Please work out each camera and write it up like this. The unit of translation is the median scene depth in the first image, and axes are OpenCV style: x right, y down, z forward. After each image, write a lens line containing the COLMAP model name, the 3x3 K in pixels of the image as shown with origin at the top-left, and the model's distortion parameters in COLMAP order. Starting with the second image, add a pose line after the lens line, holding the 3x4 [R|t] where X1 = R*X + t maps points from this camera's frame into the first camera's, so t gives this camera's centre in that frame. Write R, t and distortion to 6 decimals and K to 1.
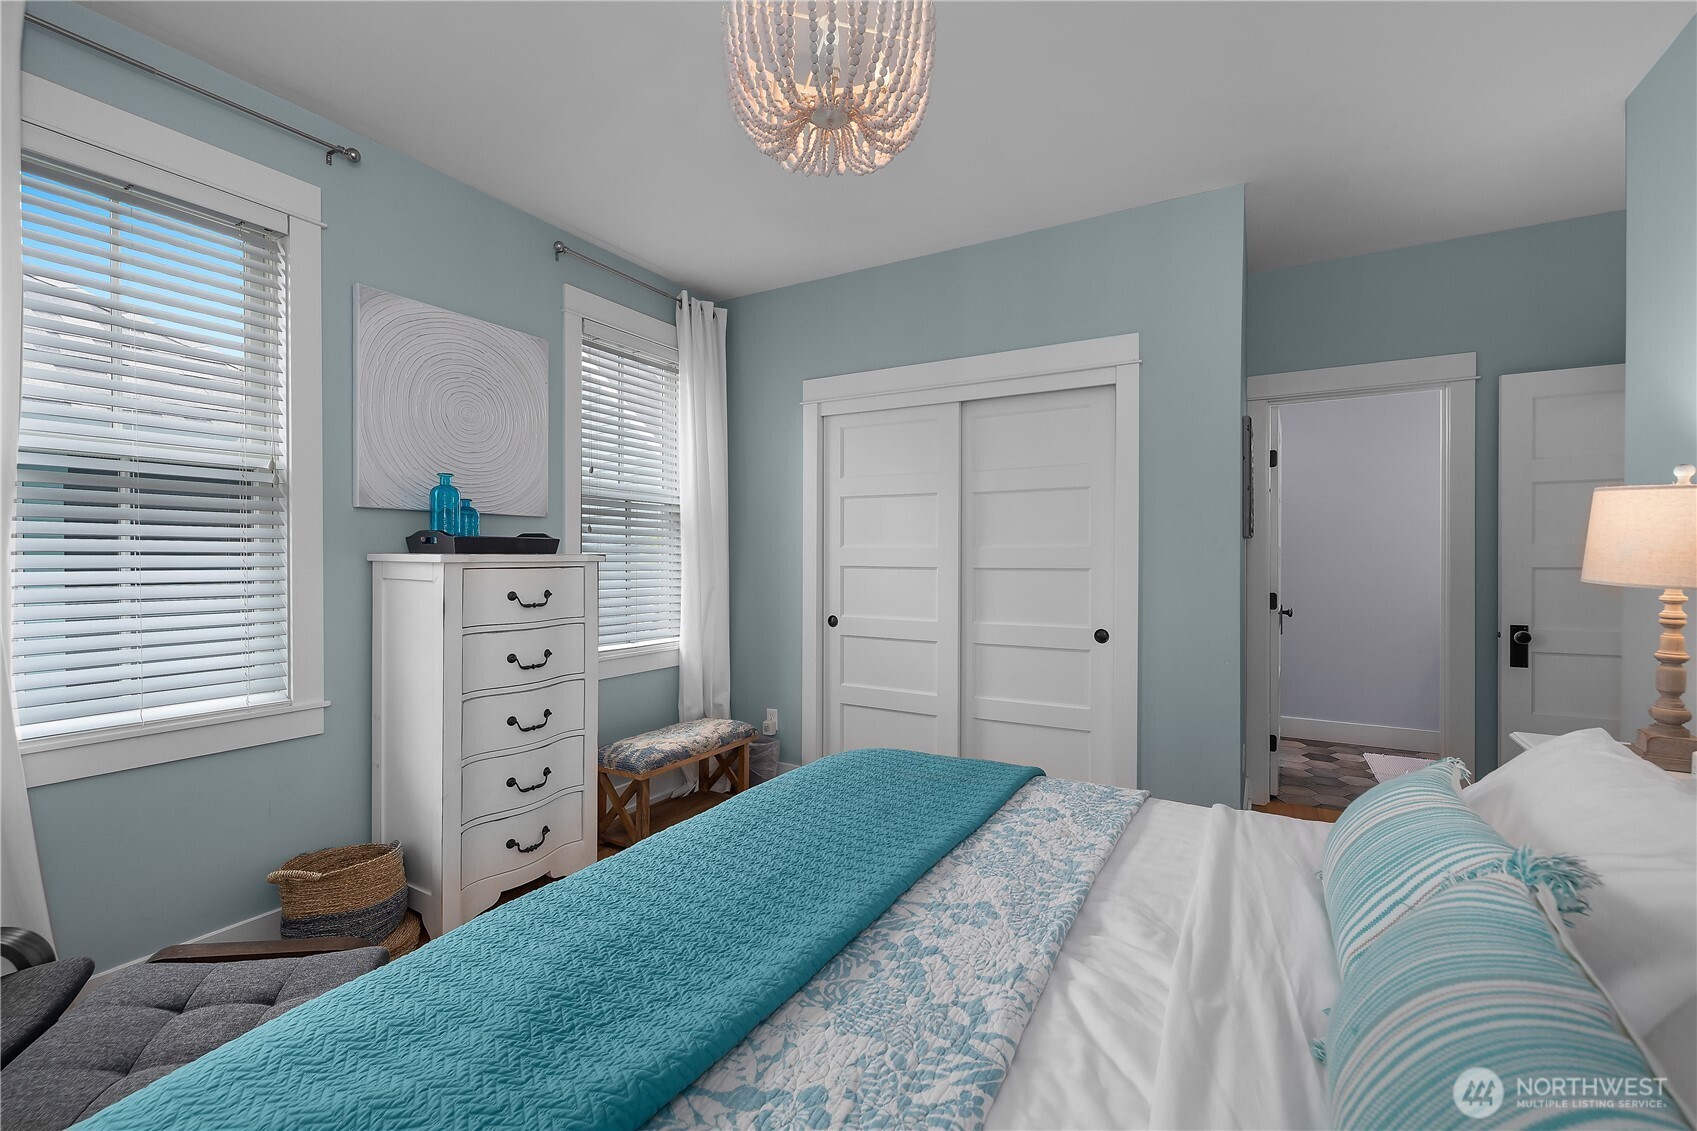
lens RADIAL K [[732.6, 0, 831.5], [0, 732.6, 557.4], [0, 0, 1]] dist [0.000806, 0.000190]
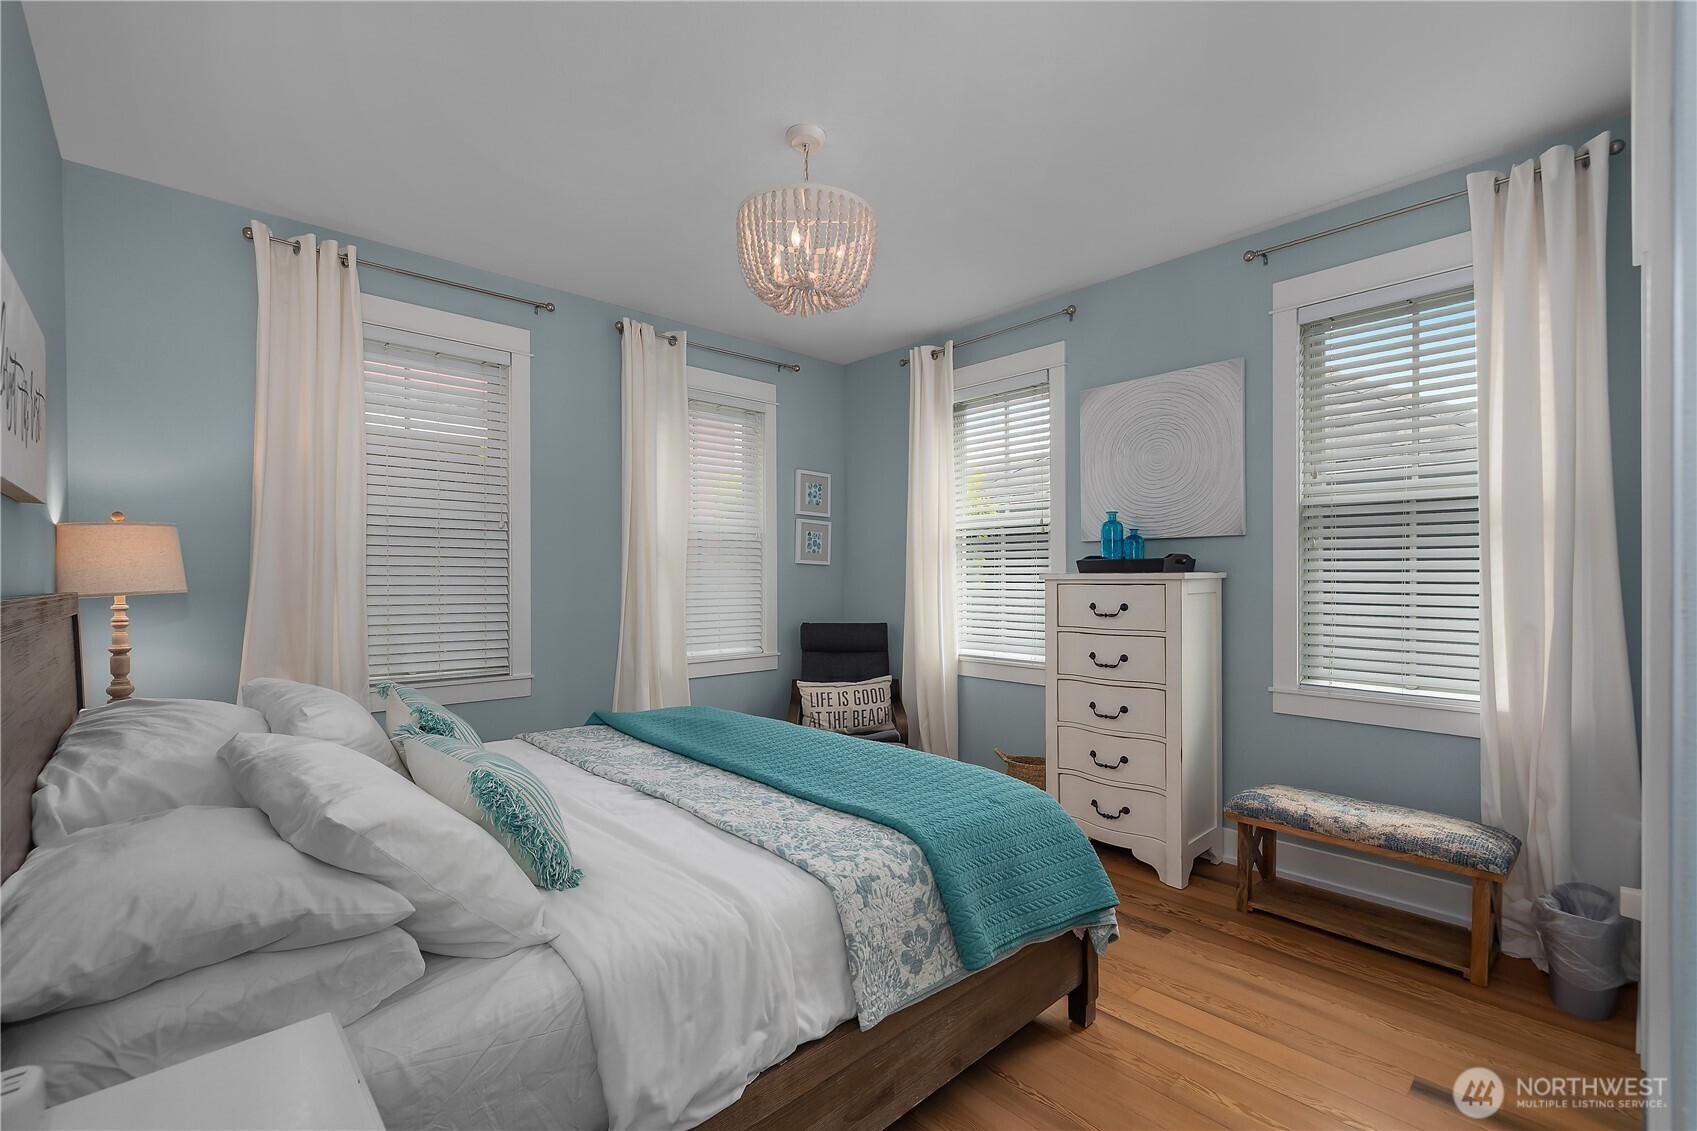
lens RADIAL K [[732.6, 0, 834.3], [0, 732.6, 575.3], [0, 0, 1]] dist [0.000806, 0.000190]
pose [[-0.309247, -0.004068, -0.950973, 0.919095], [-0.000516, 0.999991, -0.004110, 0.005457], [0.950982, -0.000781, -0.309246, 0.989881]]
